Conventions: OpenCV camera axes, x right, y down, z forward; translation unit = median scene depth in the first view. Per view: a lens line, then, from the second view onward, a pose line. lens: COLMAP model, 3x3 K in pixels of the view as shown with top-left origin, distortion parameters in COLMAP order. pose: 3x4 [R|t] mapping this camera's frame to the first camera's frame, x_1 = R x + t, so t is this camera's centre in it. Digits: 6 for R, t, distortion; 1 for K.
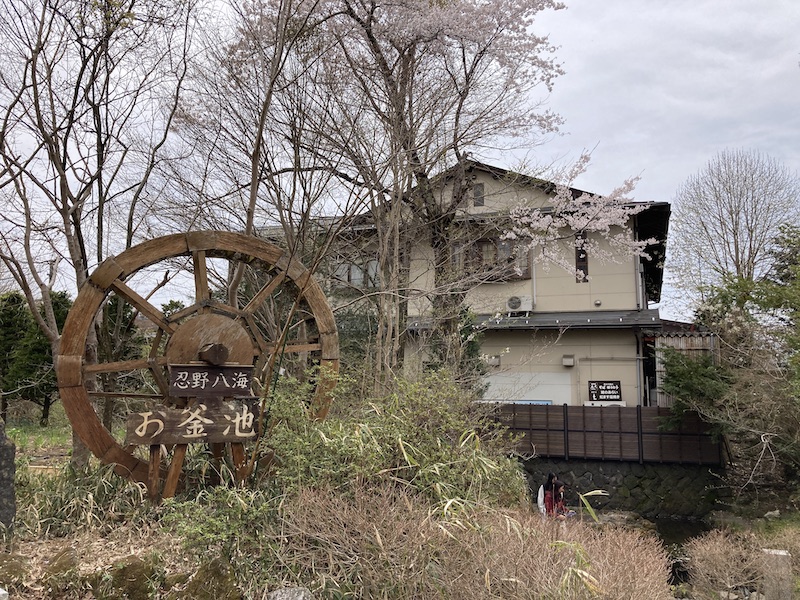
lens RADIAL K [[644.0, 0, 395.9], [0, 644.0, 298.2], [0, 0, 1]] dist [0.013192, 0.008912]
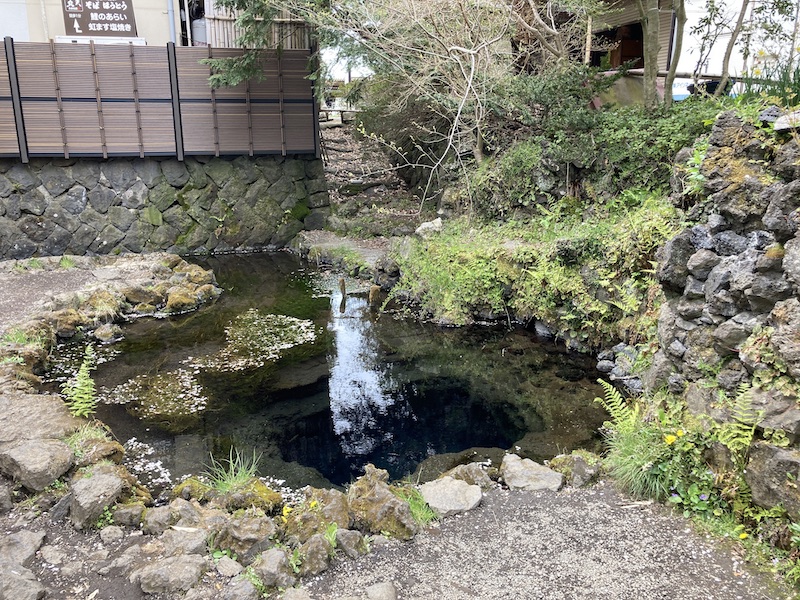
lens RADIAL K [[644.0, 0, 397.0], [0, 644.0, 297.9], [0, 0, 1]] dist [0.013192, 0.008912]
pose [[0.787657, -0.169791, 0.592256, 0.186257], [-0.079765, 0.925084, 0.371290, 0.148674], [-0.610928, -0.339691, 0.715106, 0.473894]]
